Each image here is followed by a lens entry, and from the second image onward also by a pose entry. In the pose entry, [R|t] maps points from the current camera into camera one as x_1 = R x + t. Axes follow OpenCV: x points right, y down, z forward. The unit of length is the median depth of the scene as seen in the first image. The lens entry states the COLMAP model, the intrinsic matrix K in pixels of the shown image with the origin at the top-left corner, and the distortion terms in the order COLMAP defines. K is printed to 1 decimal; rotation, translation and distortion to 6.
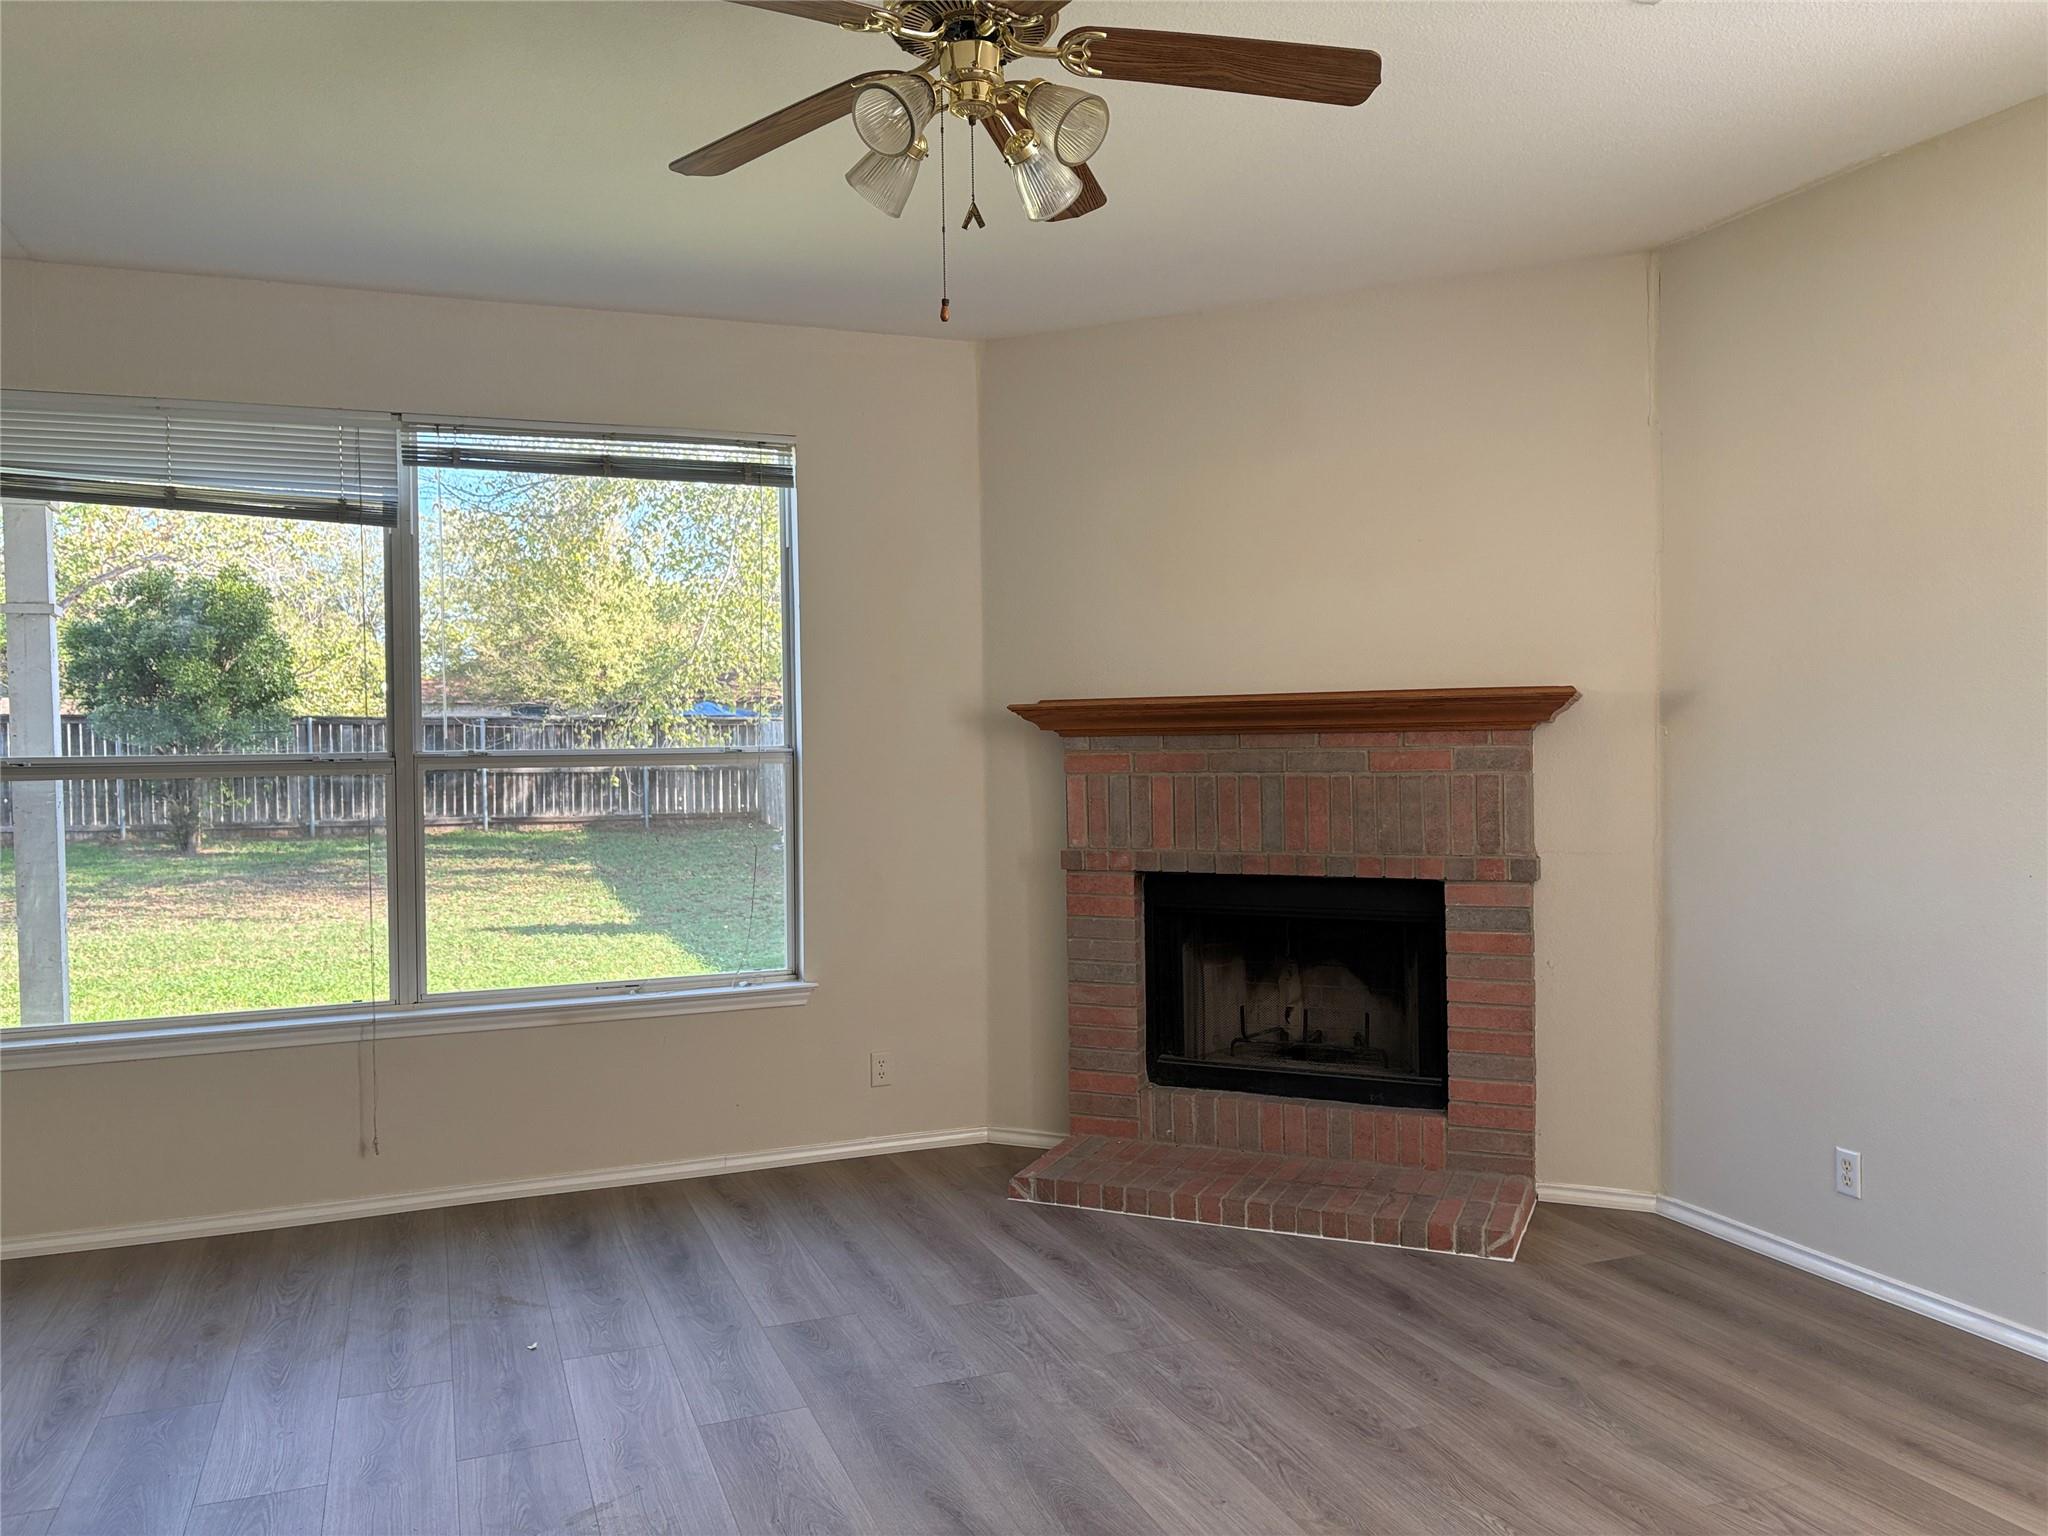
lens RADIAL K [[1542.4, 0, 1025.4], [0, 1542.4, 725.3], [0, 0, 1]] dist [0.029470, 0.000606]
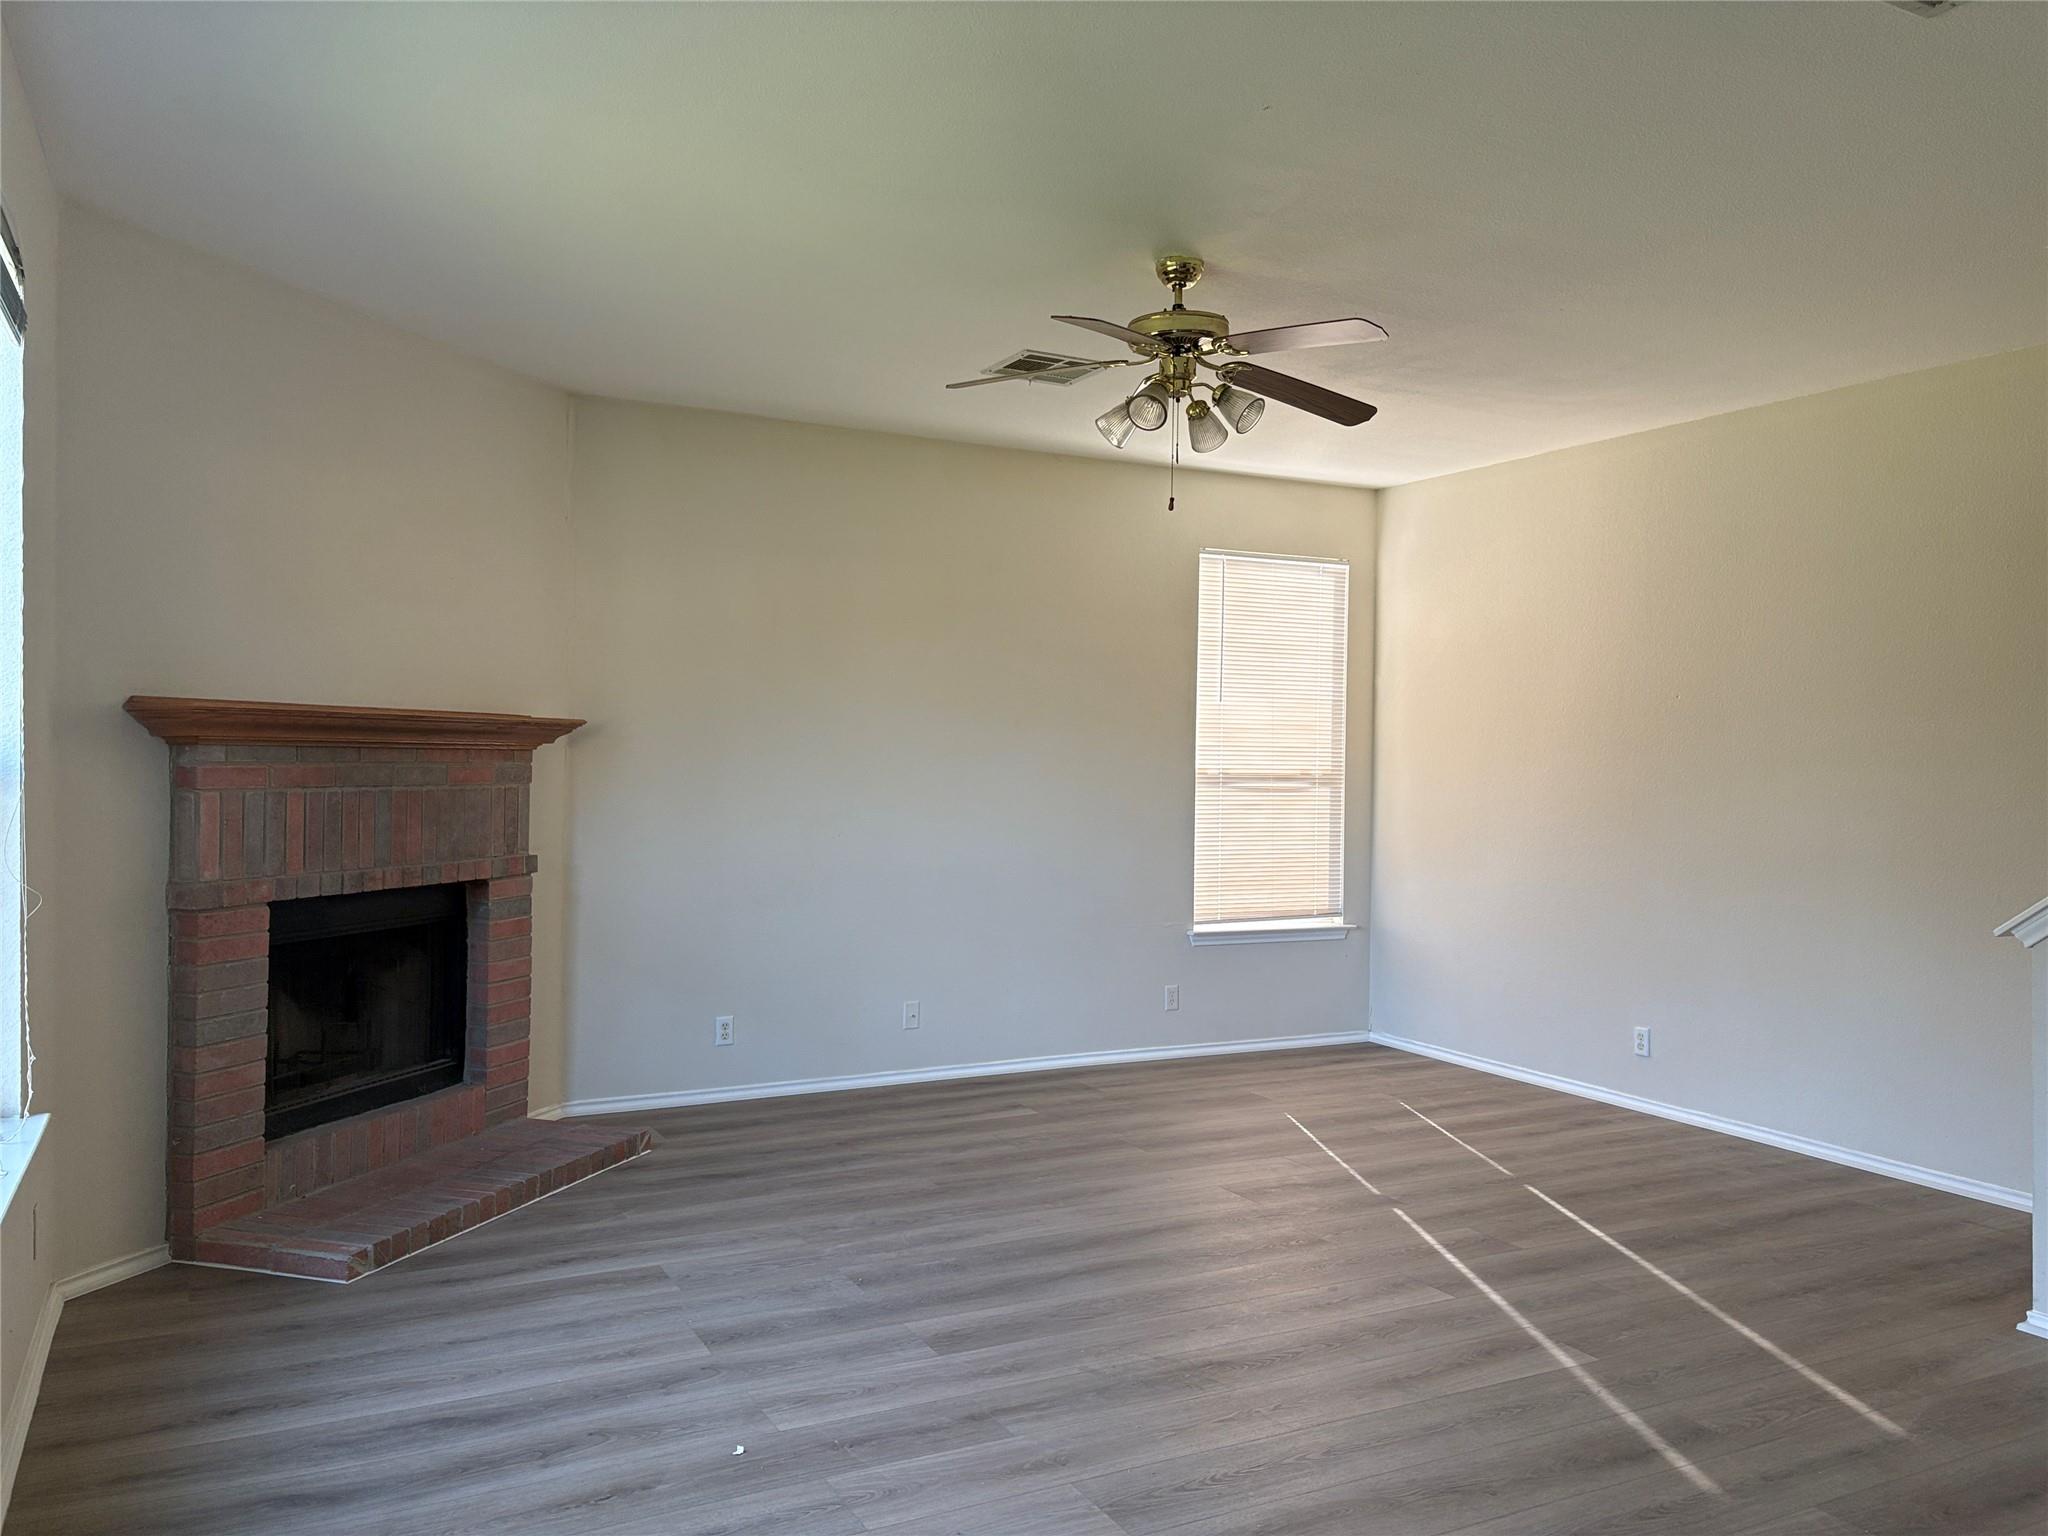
lens RADIAL K [[1547.7, 0, 1024.0], [0, 1547.7, 768.0], [0, 0, 1]] dist [-0.005912, -0.001656]
pose [[-0.103312, 0.005704, 0.994633, -1.007999], [-0.019444, 0.999781, -0.007754, 0.020528], [-0.994459, -0.020141, -0.103179, 0.795732]]
